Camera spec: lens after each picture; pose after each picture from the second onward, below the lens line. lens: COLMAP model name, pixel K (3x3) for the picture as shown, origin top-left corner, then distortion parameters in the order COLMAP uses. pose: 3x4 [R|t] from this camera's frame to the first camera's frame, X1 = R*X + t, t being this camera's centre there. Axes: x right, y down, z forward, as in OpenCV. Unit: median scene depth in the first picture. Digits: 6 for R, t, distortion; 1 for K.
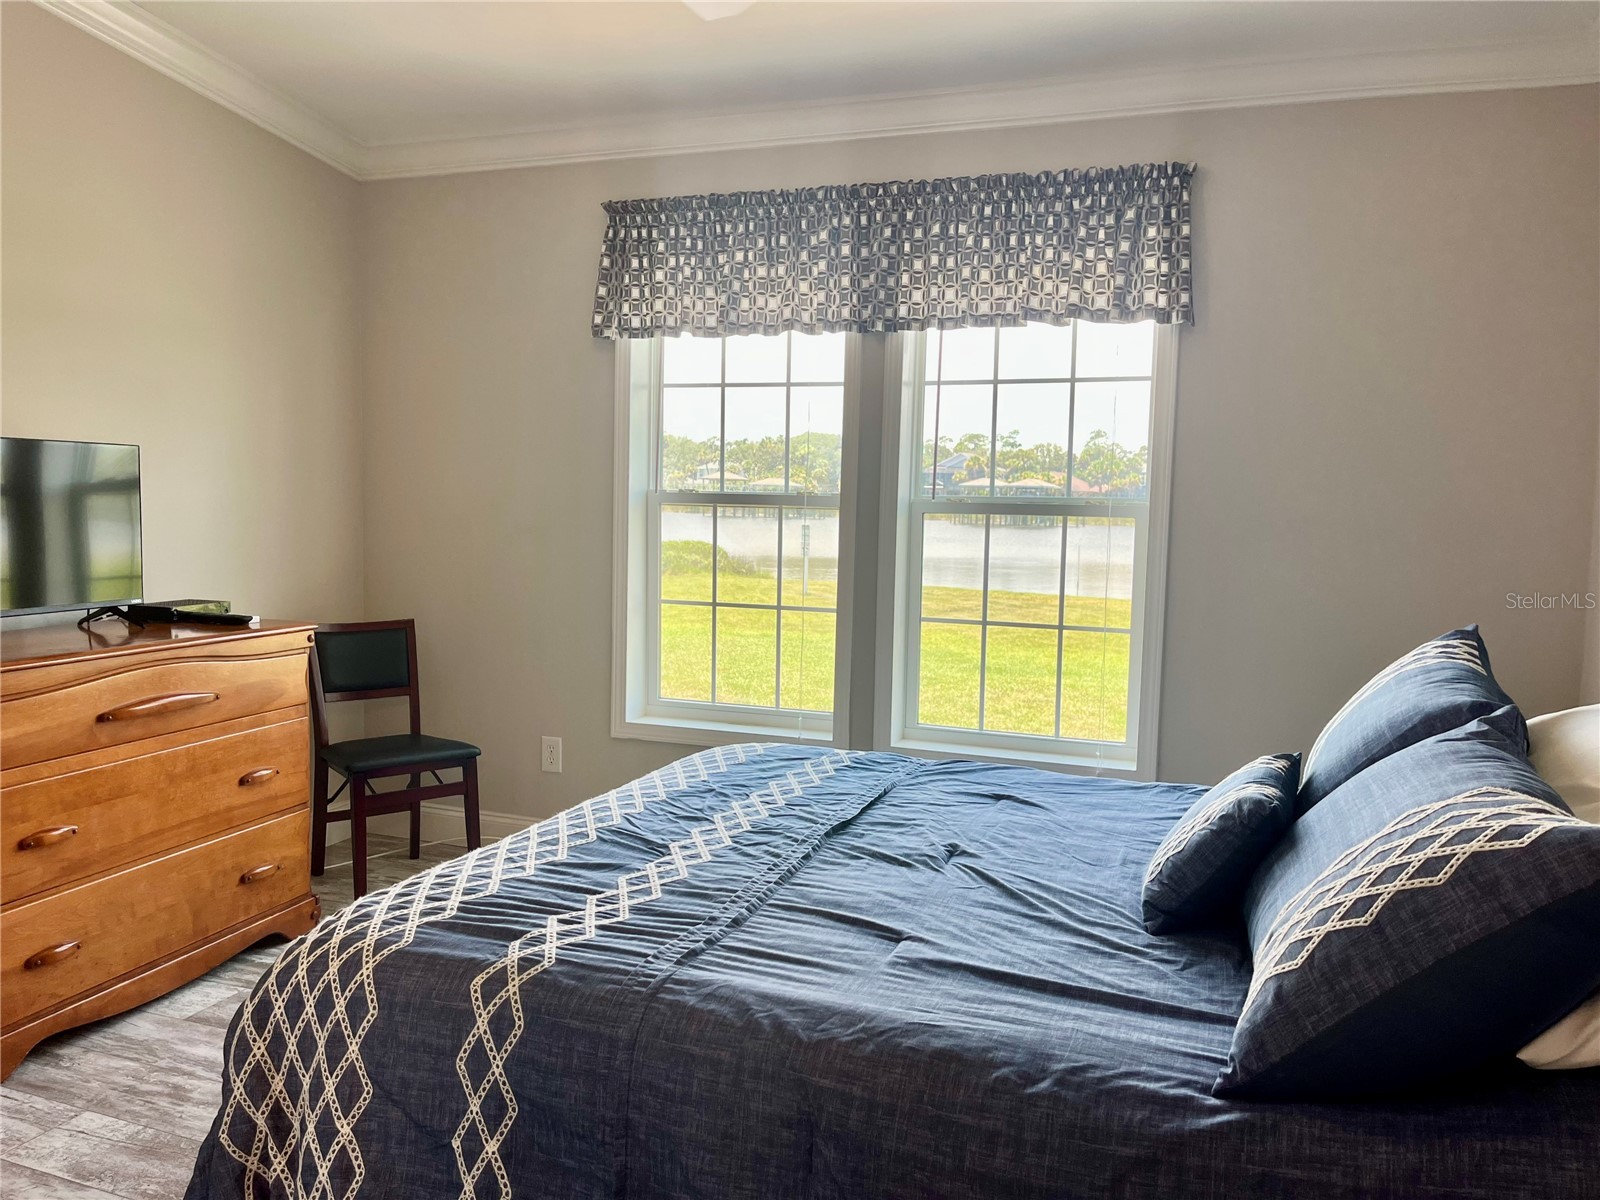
lens RADIAL K [[1218.3, 0, 787.7], [0, 1218.3, 607.2], [0, 0, 1]] dist [0.065365, -0.088842]
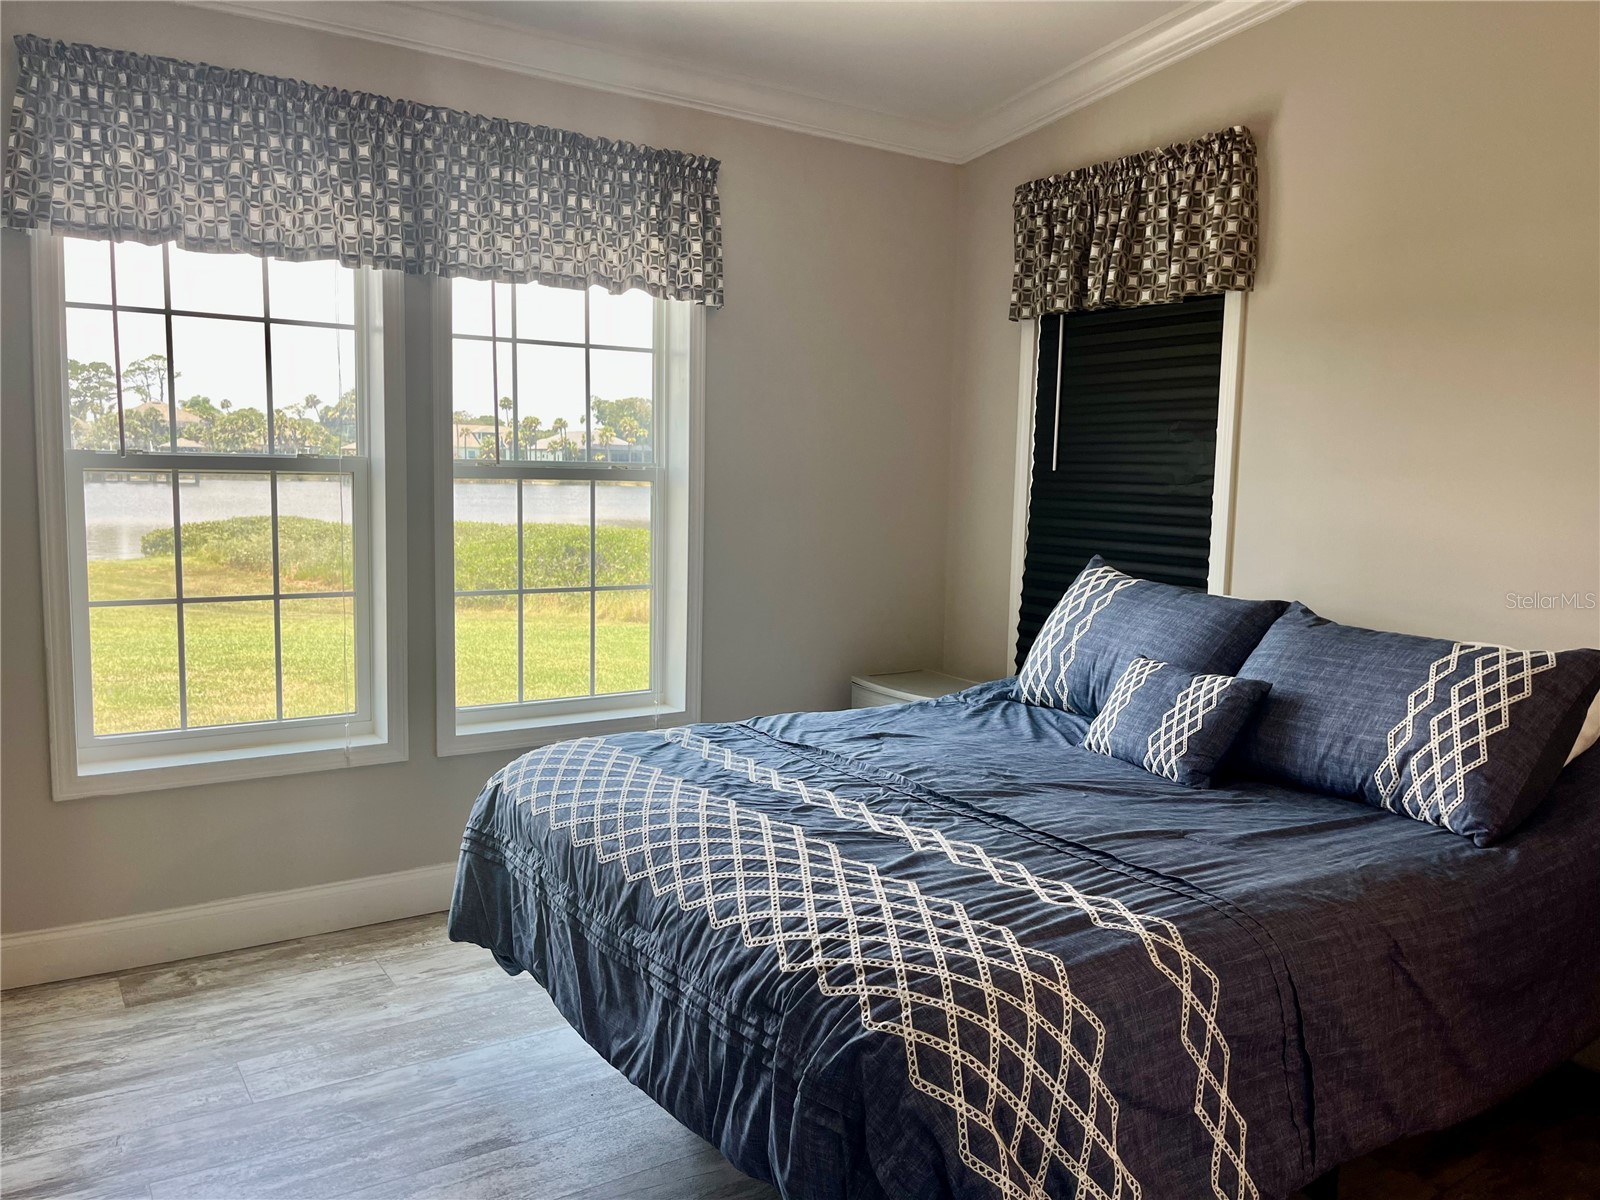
lens RADIAL K [[1218.3, 0, 792.8], [0, 1218.3, 603.0], [0, 0, 1]] dist [0.065365, -0.088842]
pose [[0.594864, -0.099872, 0.797598, -0.800778], [0.064215, 0.994985, 0.076695, -0.062040], [-0.801258, 0.005595, 0.598293, 0.404926]]
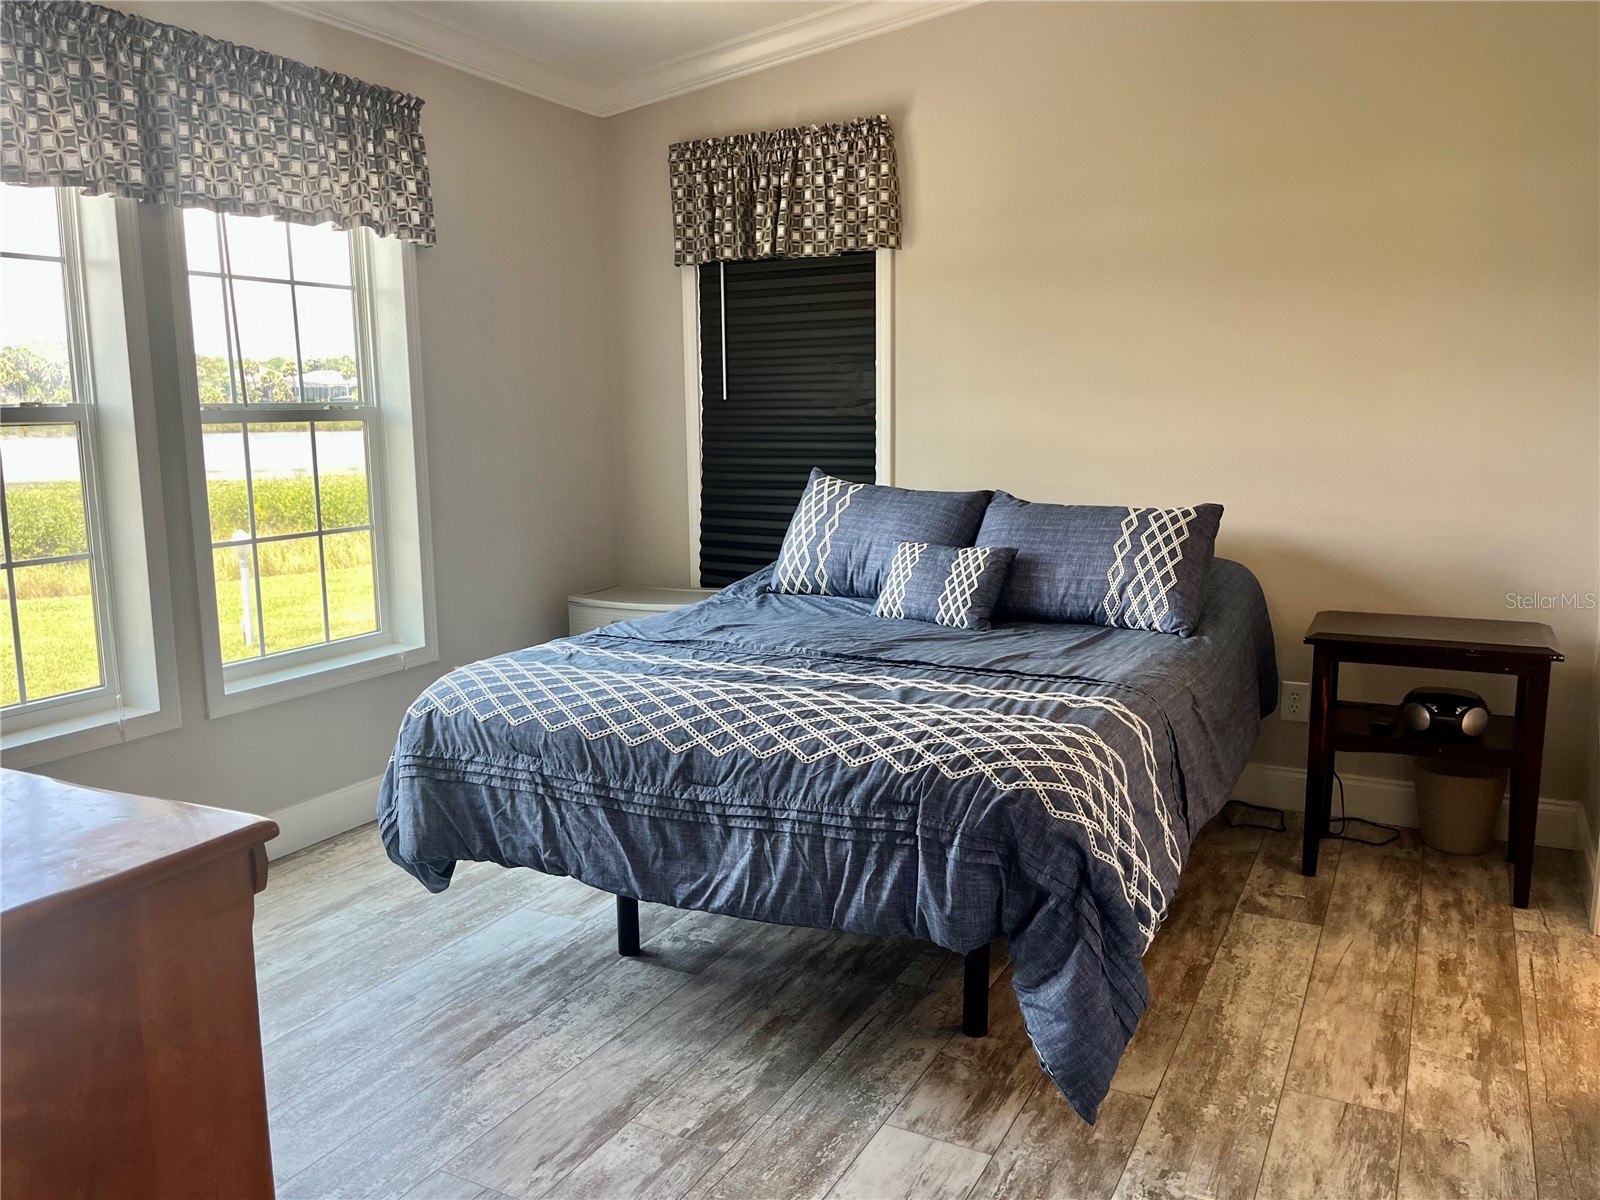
lens RADIAL K [[1218.3, 0, 789.5], [0, 1218.3, 591.3], [0, 0, 1]] dist [0.065365, -0.088842]
pose [[0.135941, -0.173721, 0.975367, -1.155125], [0.103151, 0.981637, 0.160462, -0.092633], [-0.985332, 0.078797, 0.151365, 0.758568]]
